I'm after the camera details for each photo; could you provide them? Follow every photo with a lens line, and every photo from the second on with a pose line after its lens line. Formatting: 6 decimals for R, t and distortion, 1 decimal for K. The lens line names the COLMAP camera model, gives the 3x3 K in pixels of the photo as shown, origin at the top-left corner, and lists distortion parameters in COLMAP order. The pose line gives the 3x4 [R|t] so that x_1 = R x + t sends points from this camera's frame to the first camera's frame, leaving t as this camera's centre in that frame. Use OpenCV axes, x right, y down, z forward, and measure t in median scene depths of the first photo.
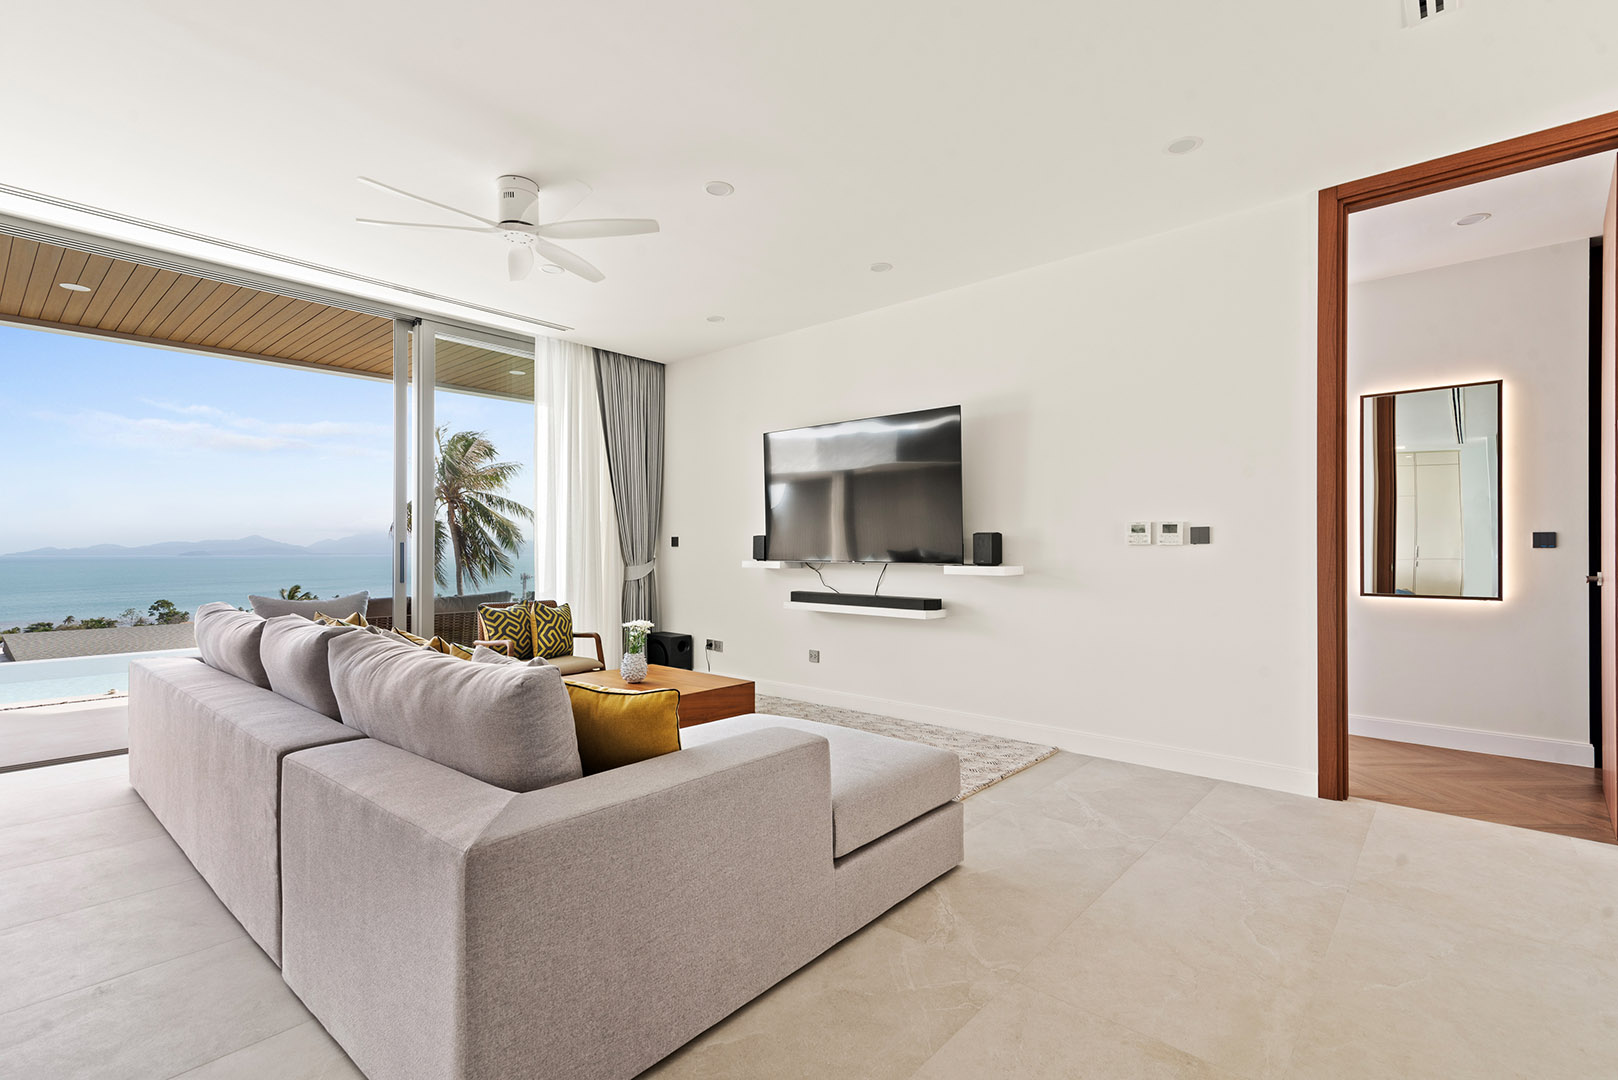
lens RADIAL K [[742.2, 0, 816.5], [0, 742.2, 543.2], [0, 0, 1]] dist [0.009244, -0.000738]
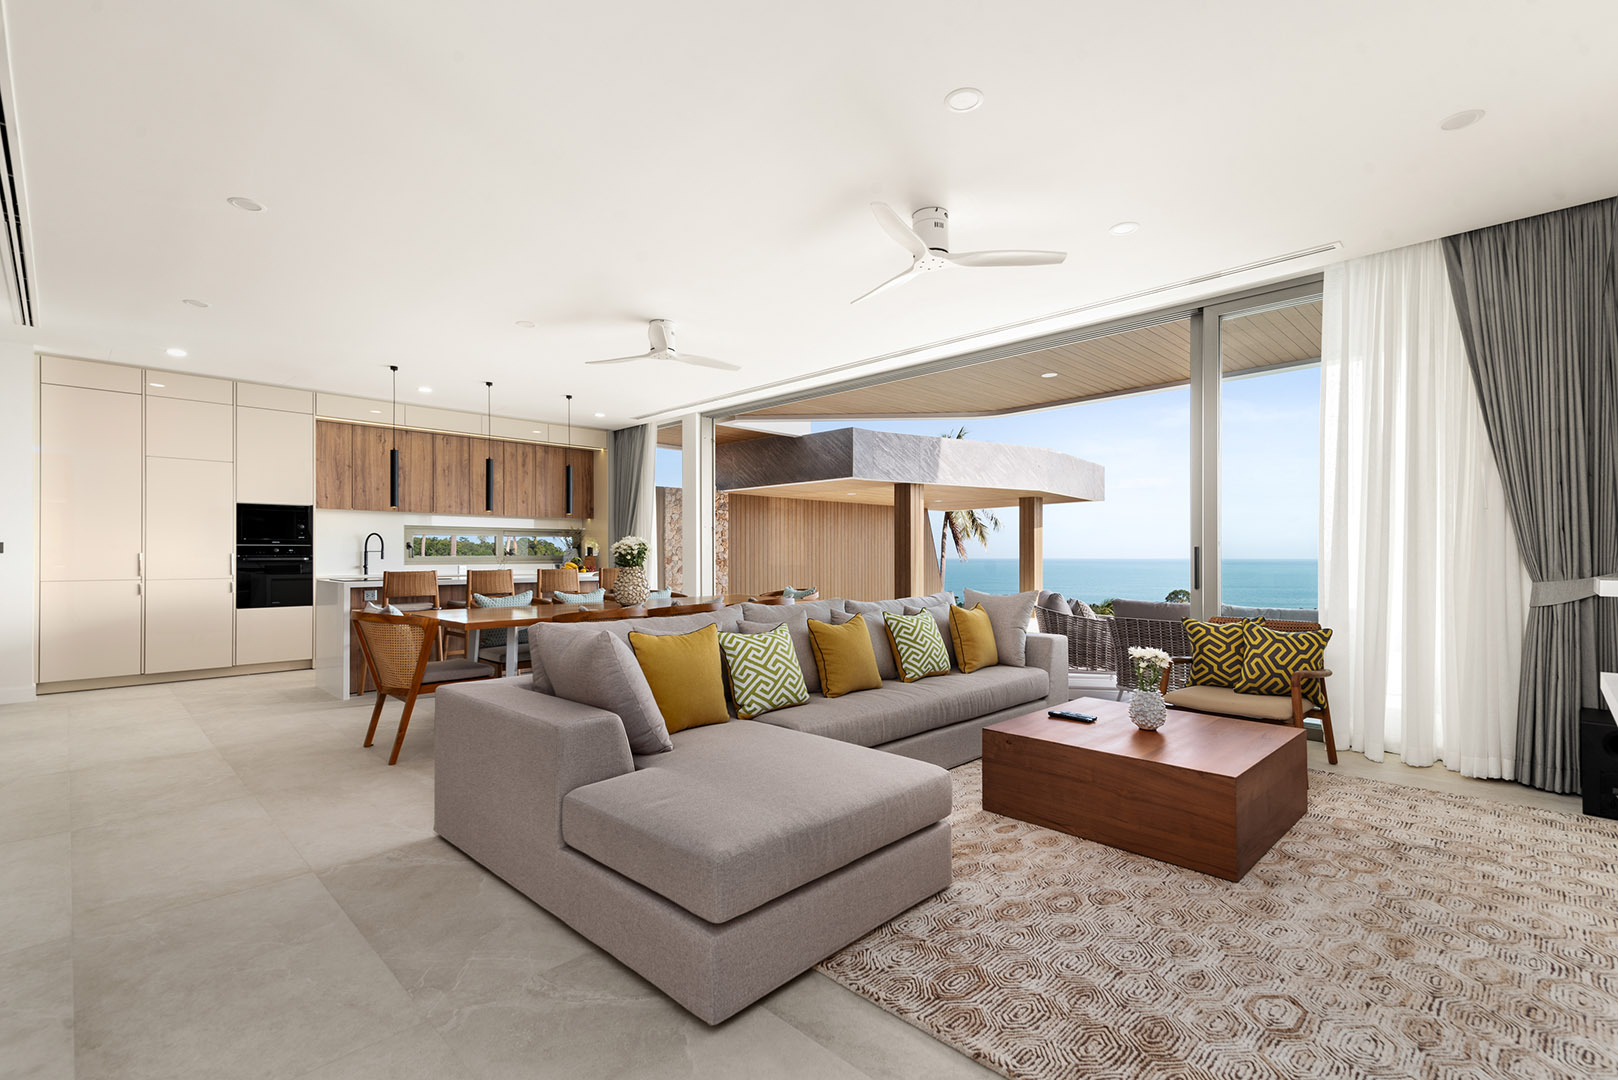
lens RADIAL K [[734.1, 0, 811.1], [0, 734.1, 550.6], [0, 0, 1]] dist [0.008952, -0.000275]
pose [[-0.067670, -0.006309, -0.997688, 0.439181], [0.009312, 0.999932, -0.006955, 0.006142], [0.997664, -0.009761, -0.067607, 0.590258]]
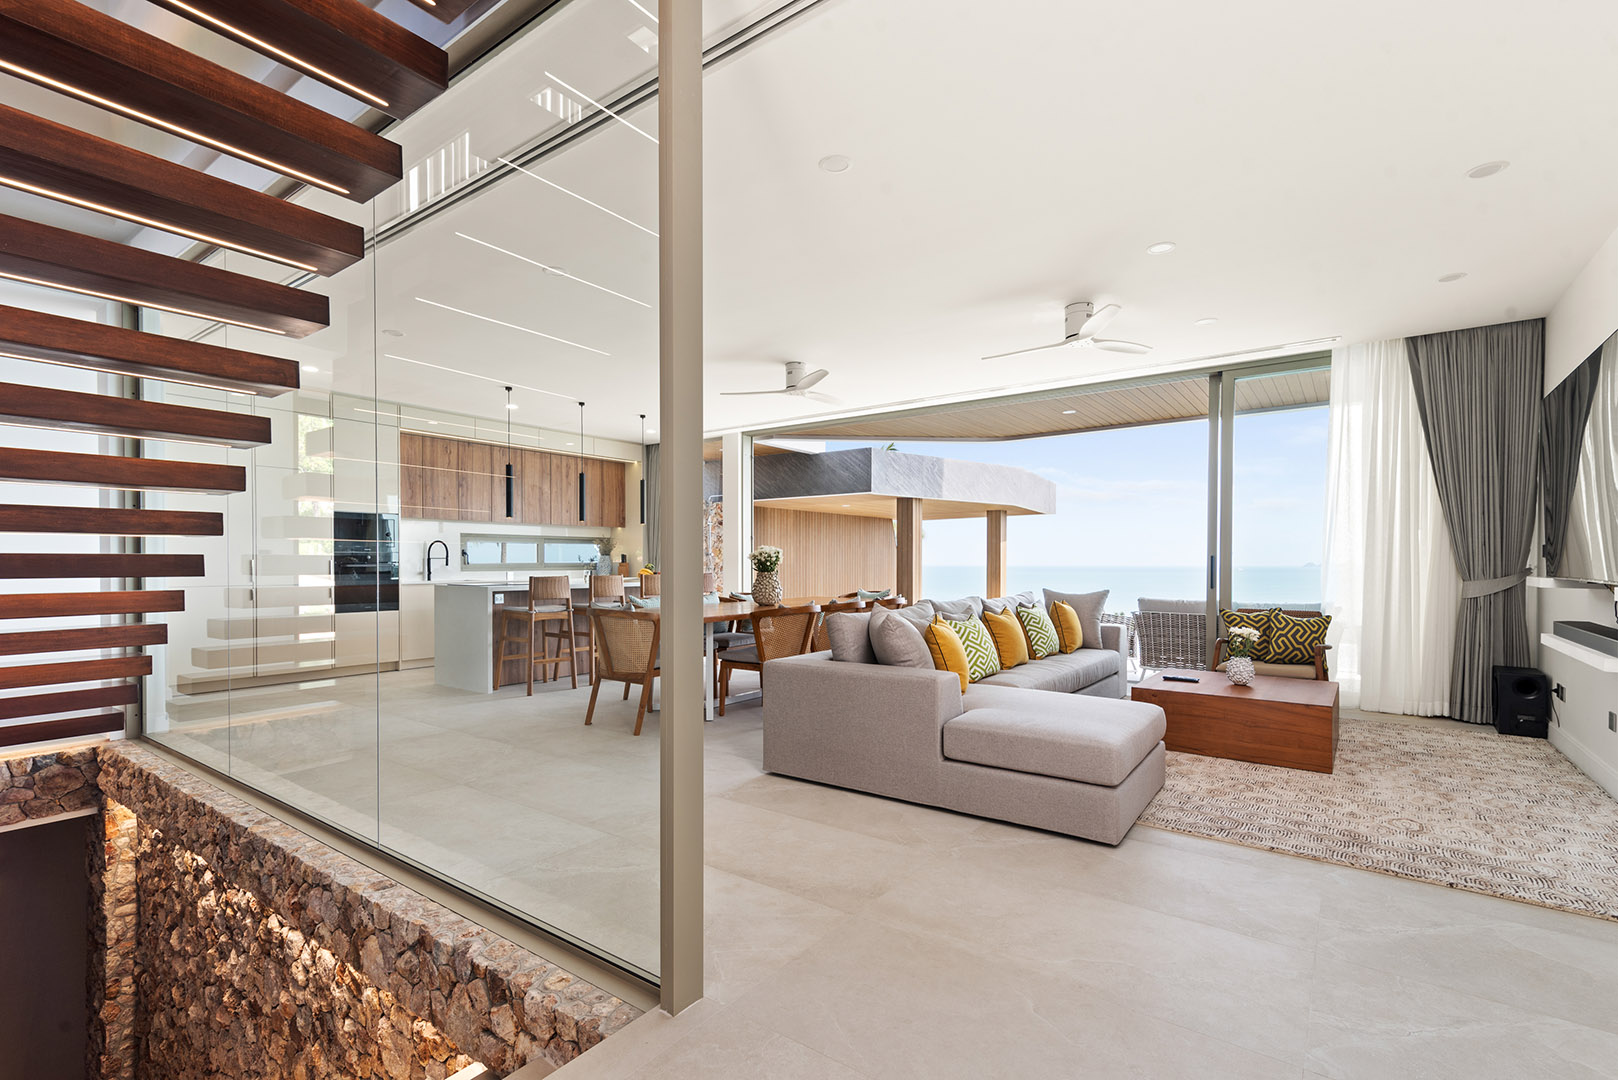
lens RADIAL K [[738.6, 0, 811.4], [0, 738.6, 569.6], [0, 0, 1]] dist [0.009283, -0.000176]
pose [[0.078049, 0.010623, -0.996893, 0.647248], [0.008245, 0.999902, 0.011300, 0.002533], [0.996915, -0.009101, 0.077954, 0.245907]]
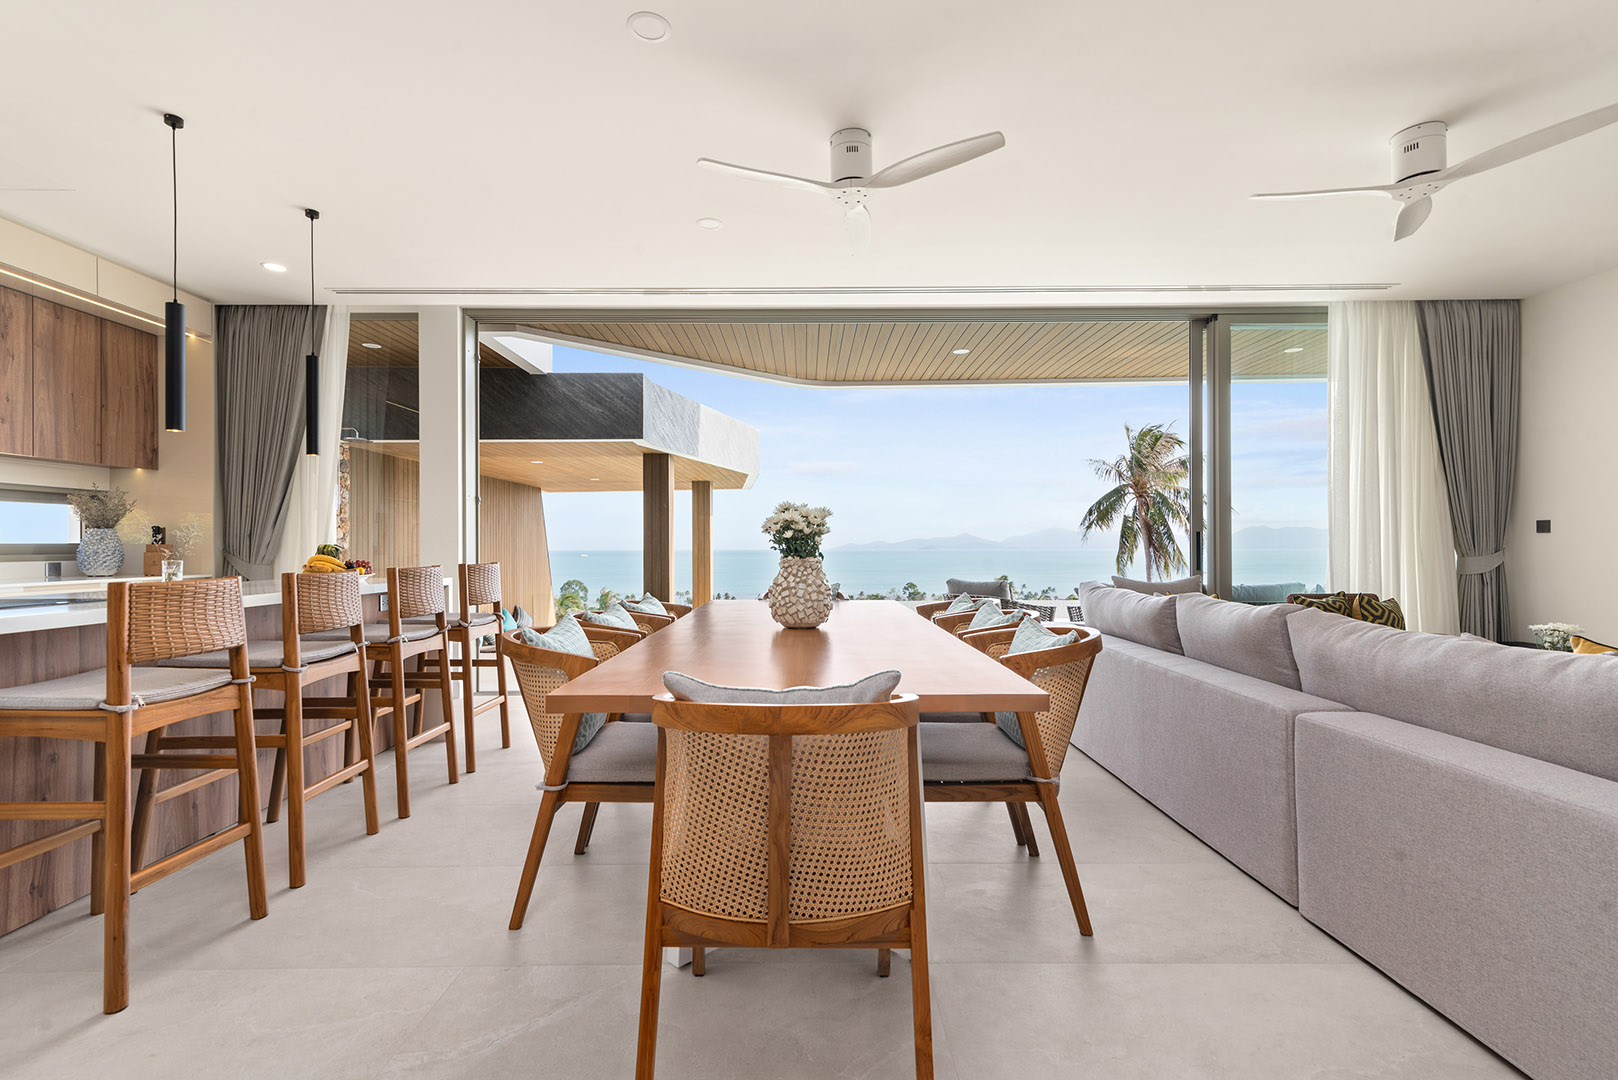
lens RADIAL K [[742.1, 0, 809.0], [0, 742.1, 540.0], [0, 0, 1]] dist [0.013957, -0.000685]
pose [[0.655696, -0.007601, -0.754987, -0.128930], [0.010324, 0.999946, -0.001101, 0.006294], [0.754954, -0.007073, 0.655739, -0.108651]]
